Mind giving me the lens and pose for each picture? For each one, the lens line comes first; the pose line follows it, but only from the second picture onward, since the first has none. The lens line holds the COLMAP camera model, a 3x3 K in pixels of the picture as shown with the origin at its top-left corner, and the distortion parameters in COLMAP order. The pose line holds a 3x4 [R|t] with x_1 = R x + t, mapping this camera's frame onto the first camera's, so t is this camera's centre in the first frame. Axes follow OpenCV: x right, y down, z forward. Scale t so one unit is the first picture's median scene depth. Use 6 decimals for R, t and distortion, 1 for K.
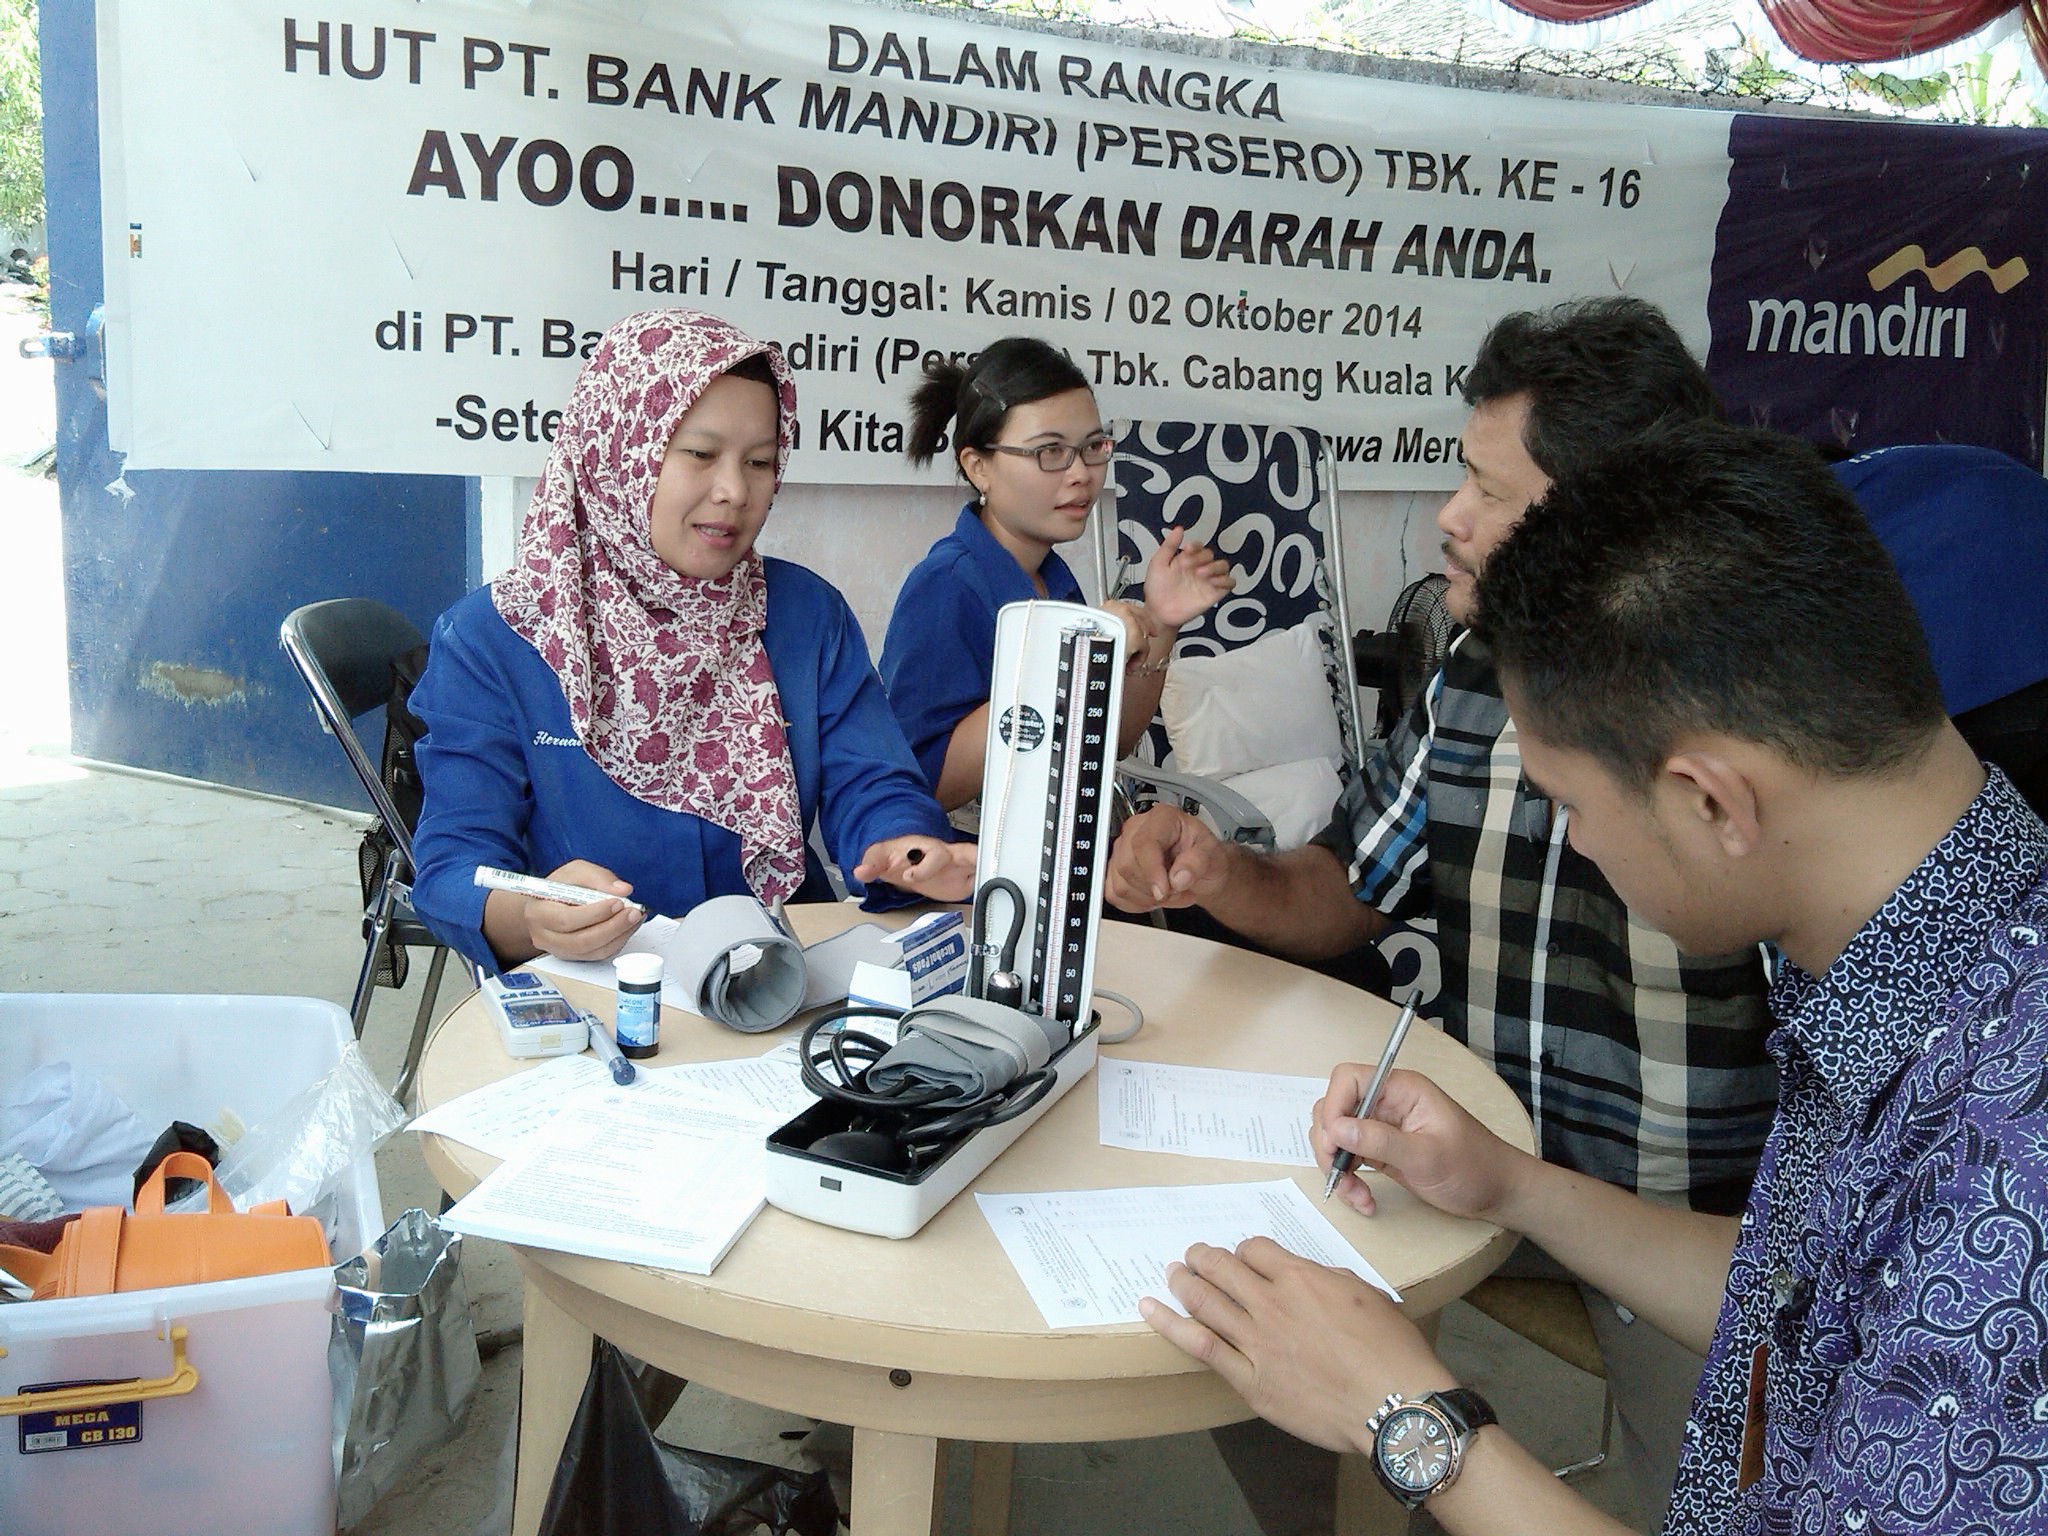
lens RADIAL K [[1892.8, 0, 1024.0], [0, 1892.8, 768.0], [0, 0, 1]] dist [0.078135, -0.211059]
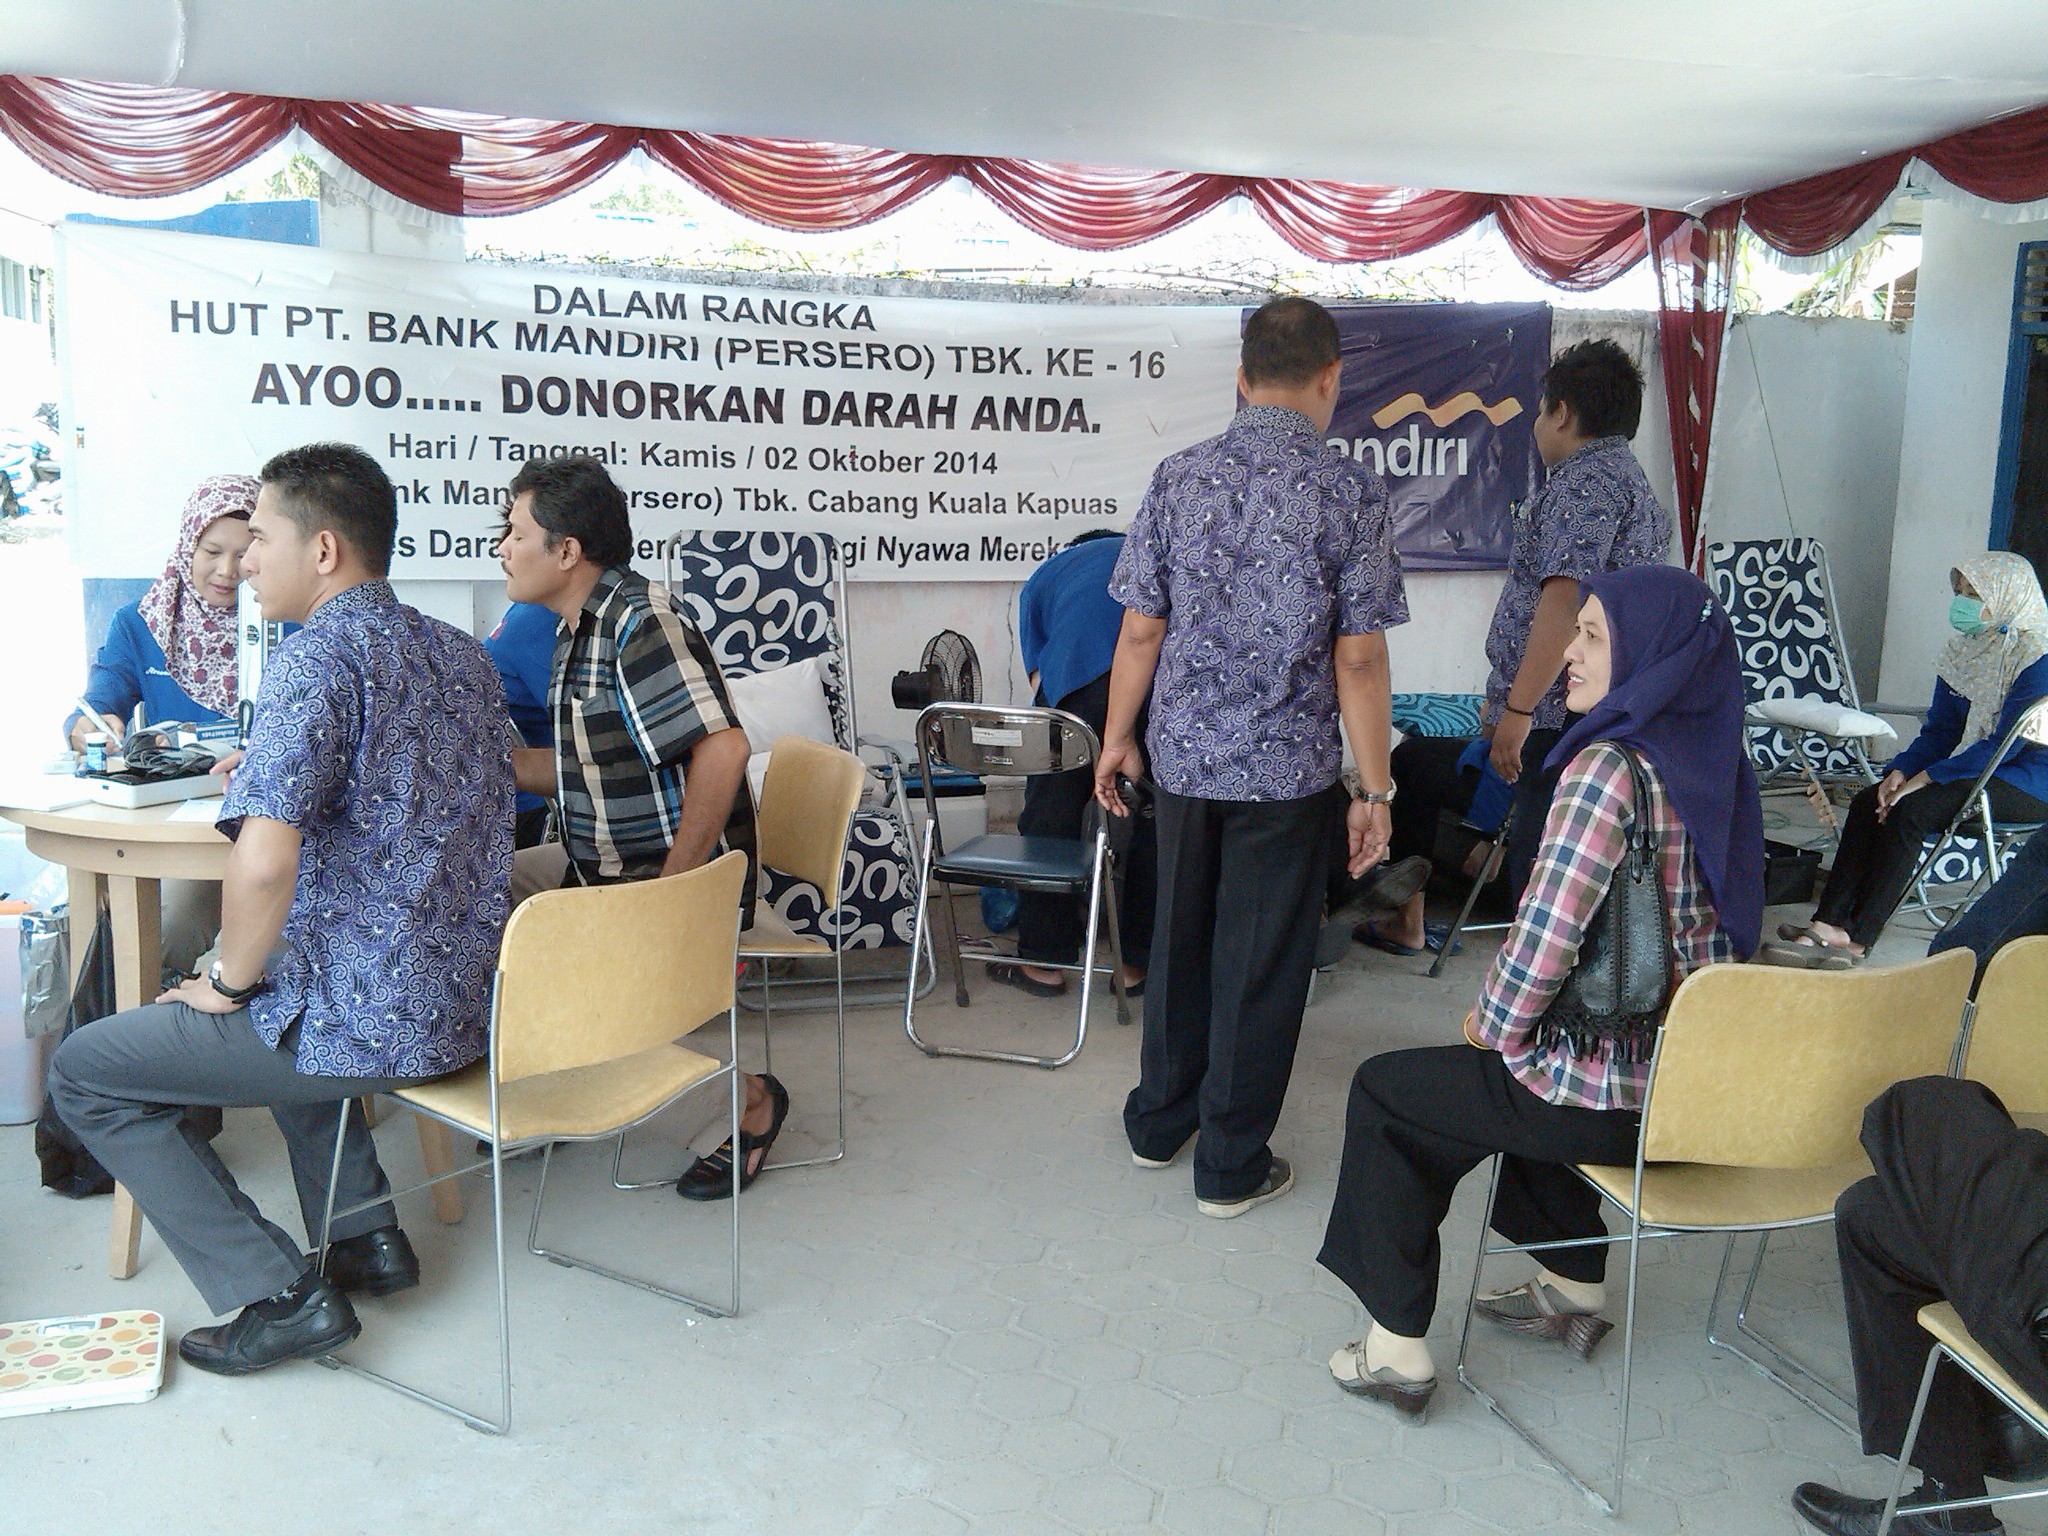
lens RADIAL K [[1892.8, 0, 1024.0], [0, 1892.8, 768.0], [0, 0, 1]] dist [0.078135, -0.211059]
pose [[0.996751, -0.018507, -0.078394, 0.379371], [0.012501, 0.996997, -0.076427, 0.114461], [0.079573, 0.075199, 0.993989, -0.439220]]
